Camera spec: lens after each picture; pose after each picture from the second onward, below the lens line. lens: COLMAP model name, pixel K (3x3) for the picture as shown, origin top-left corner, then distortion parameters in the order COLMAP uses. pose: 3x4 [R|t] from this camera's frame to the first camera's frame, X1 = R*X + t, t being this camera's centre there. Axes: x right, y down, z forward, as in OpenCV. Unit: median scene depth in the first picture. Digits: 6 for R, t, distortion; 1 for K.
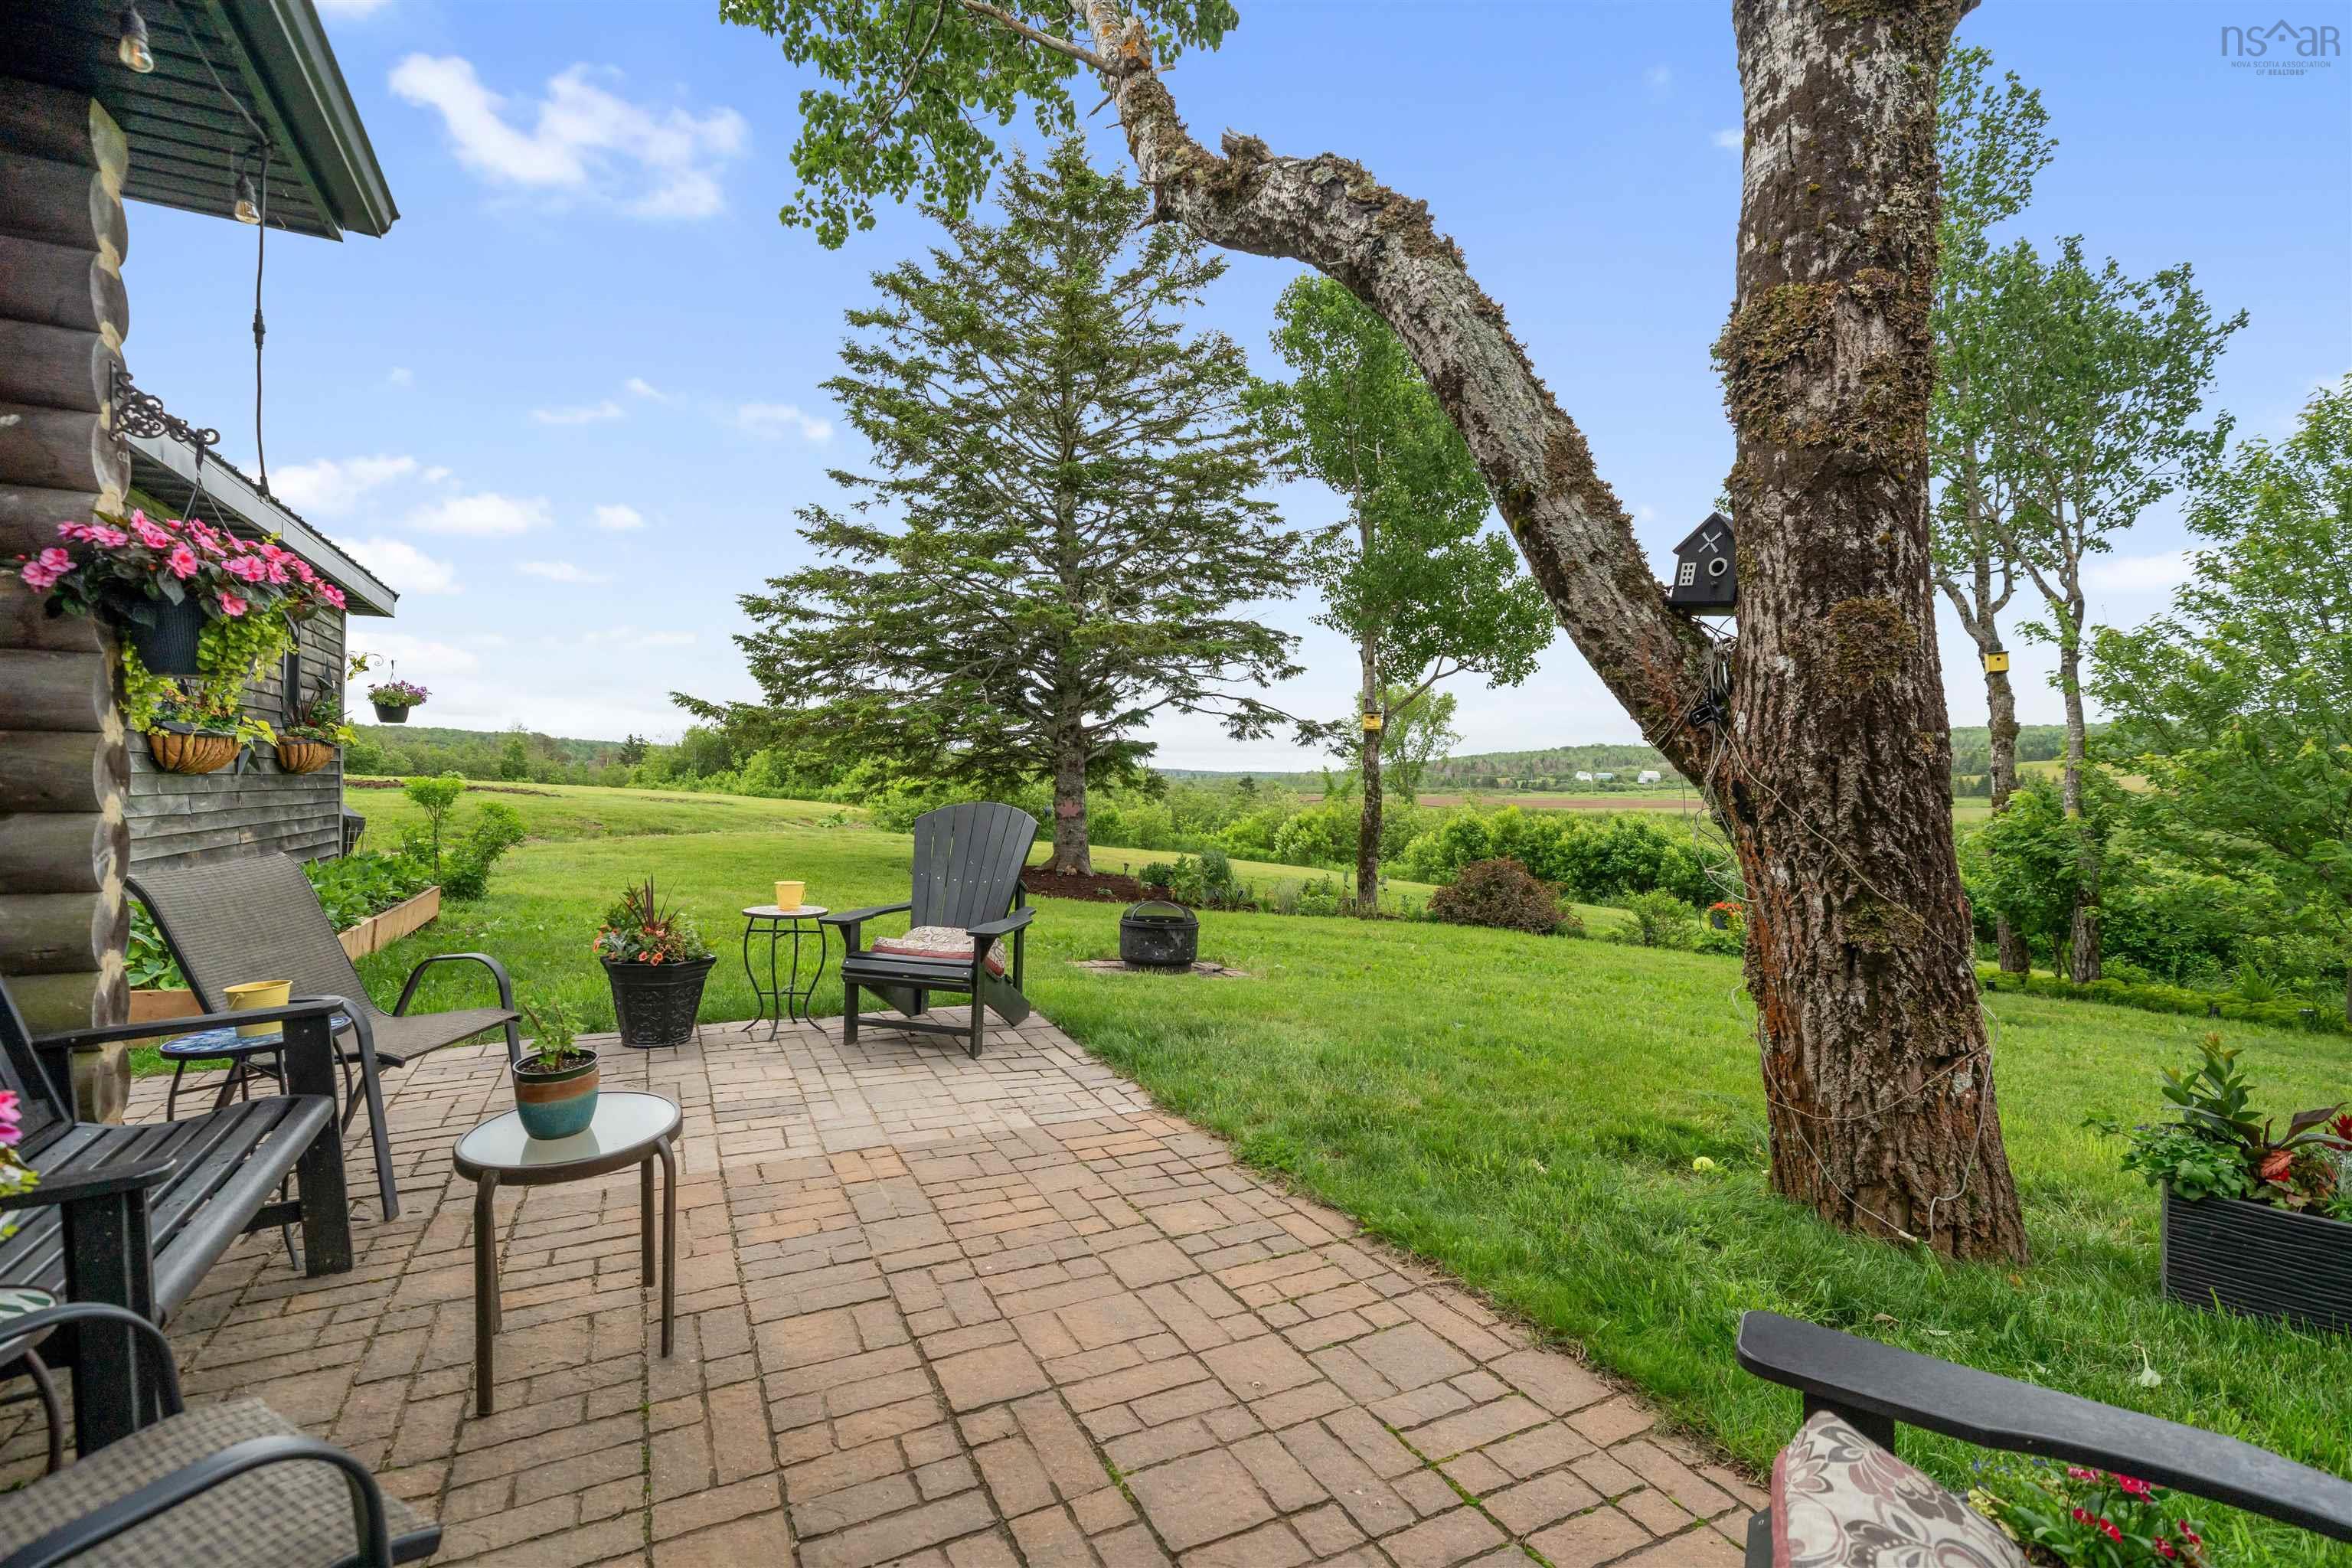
lens RADIAL K [[1041.6, 0, 1163.3], [0, 1041.6, 780.3], [0, 0, 1]] dist [-0.001981, 0.001434]
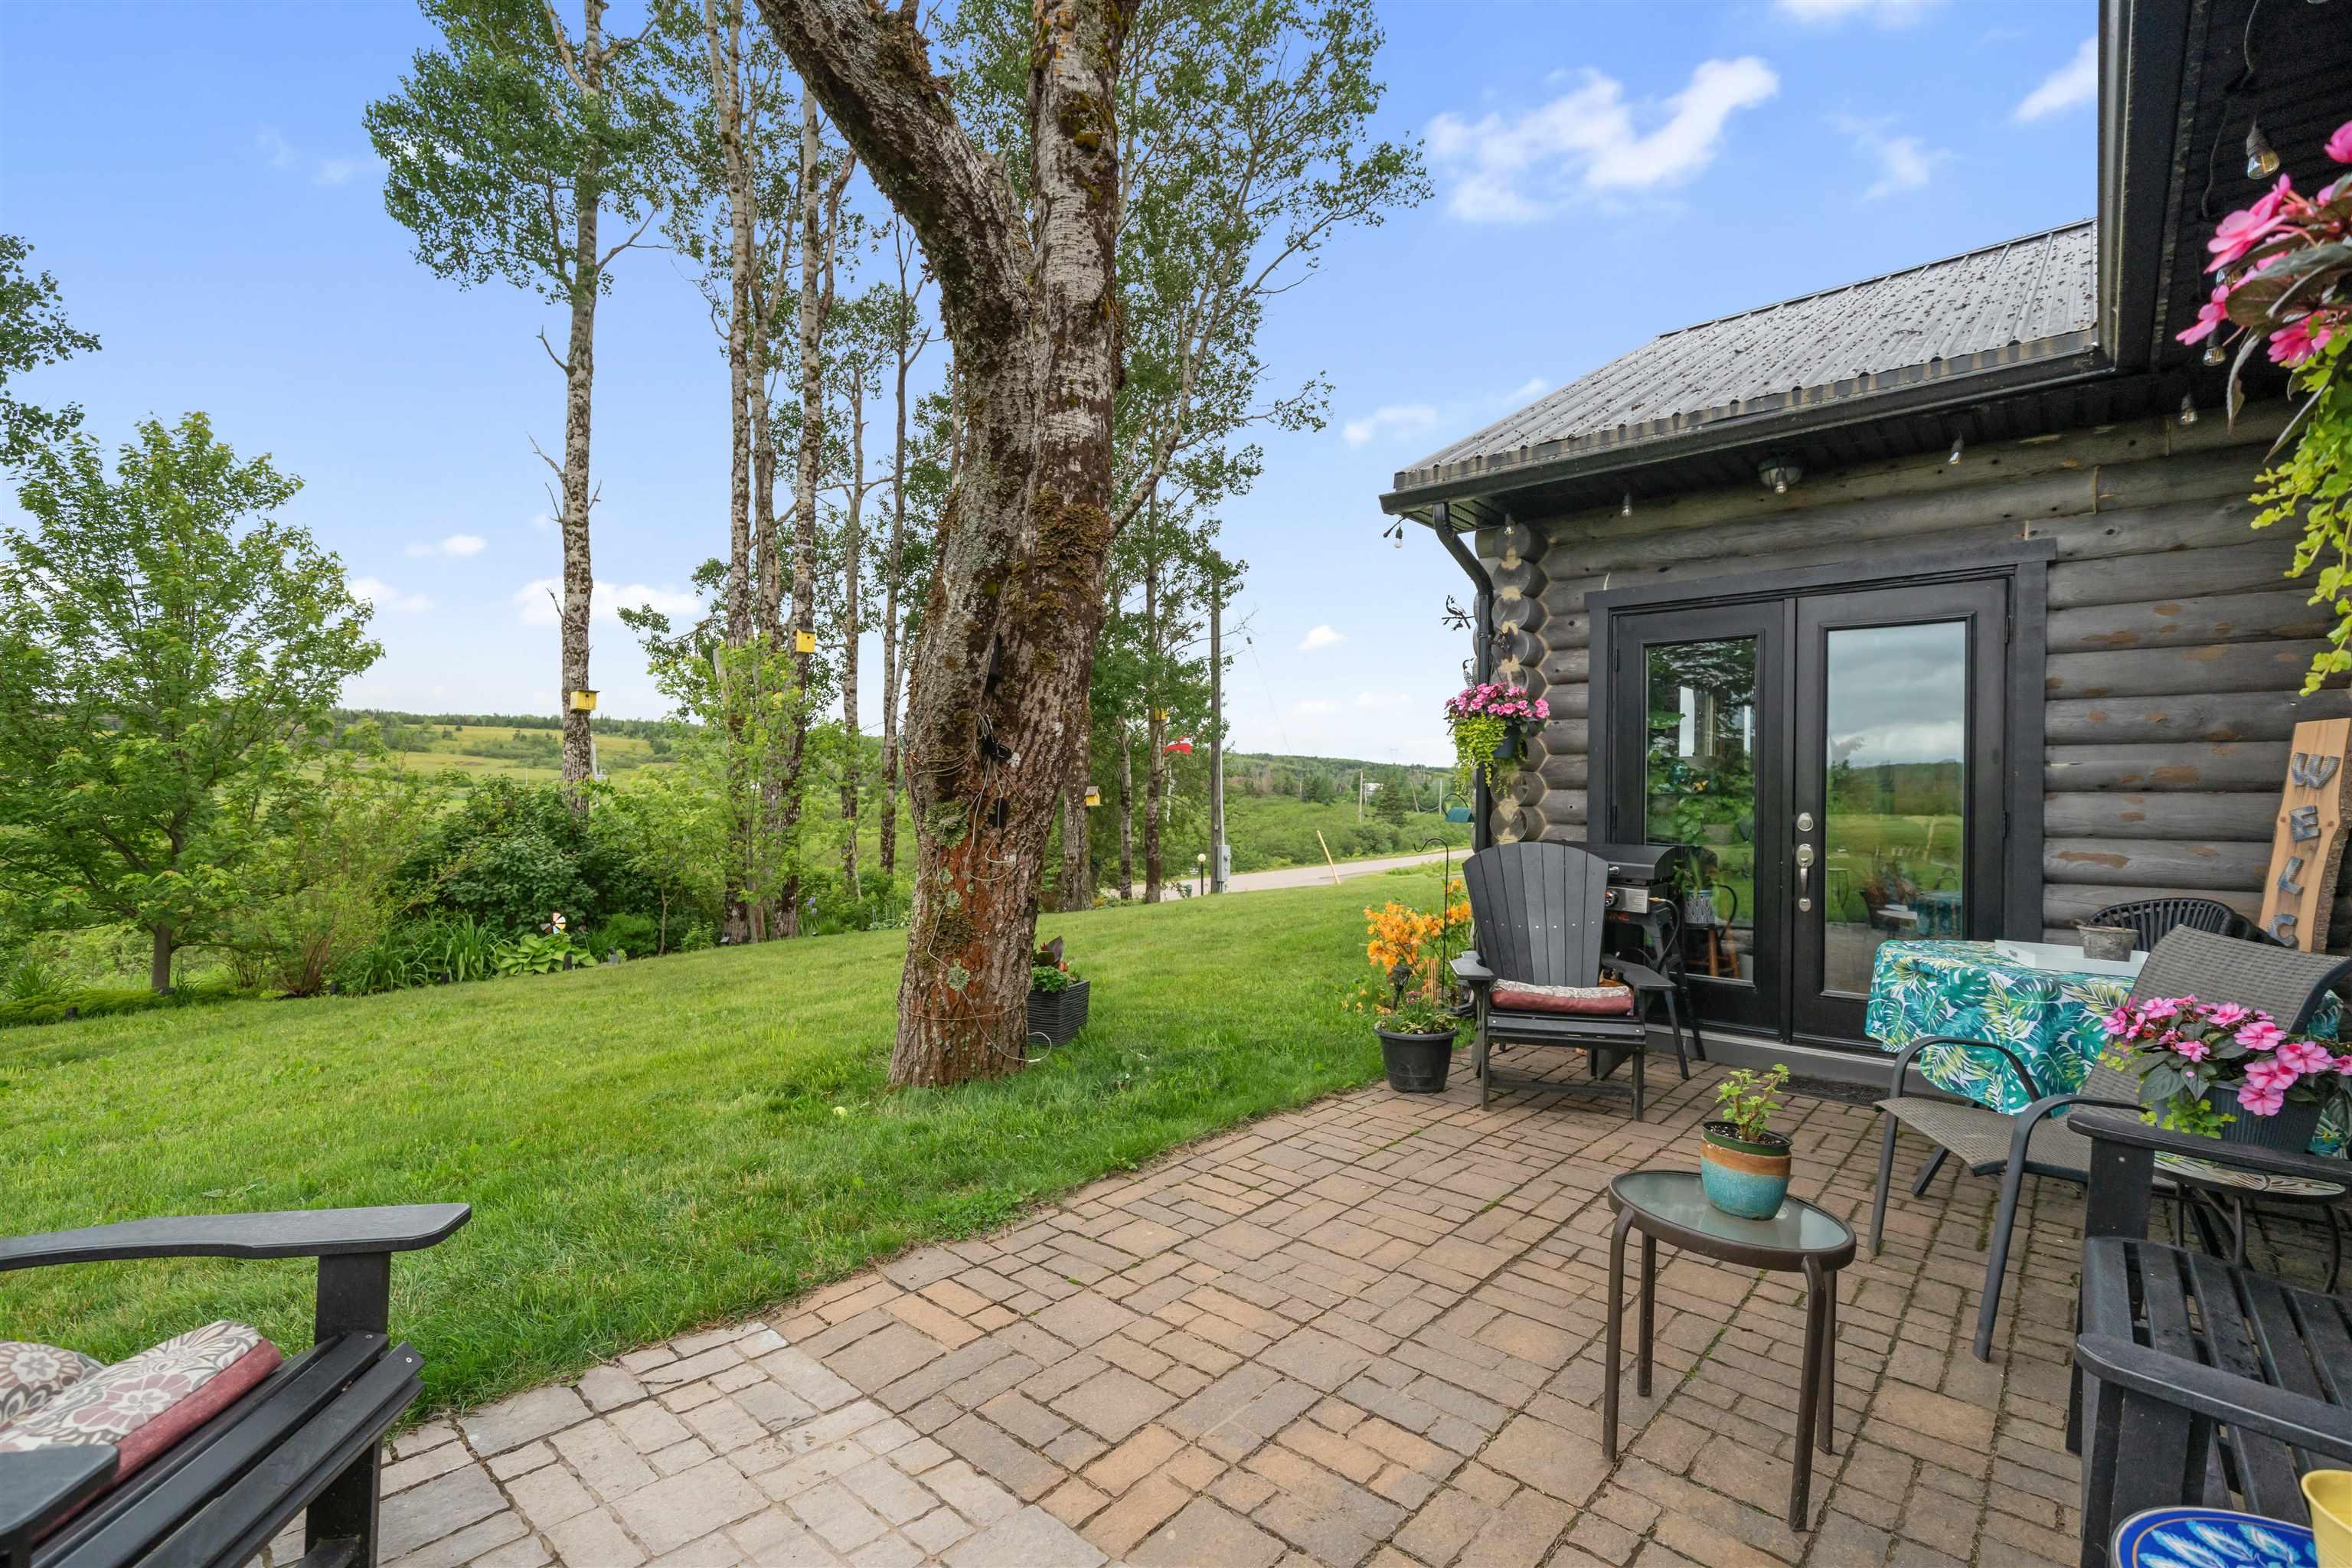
lens RADIAL K [[1041.6, 0, 1177.2], [0, 1041.6, 782.6], [0, 0, 1]] dist [-0.001981, 0.001434]
pose [[-0.364200, -0.000303, 0.931321, -0.962361], [-0.013848, 0.999891, -0.005089, -0.018642], [-0.931218, -0.014750, -0.364164, 1.387308]]
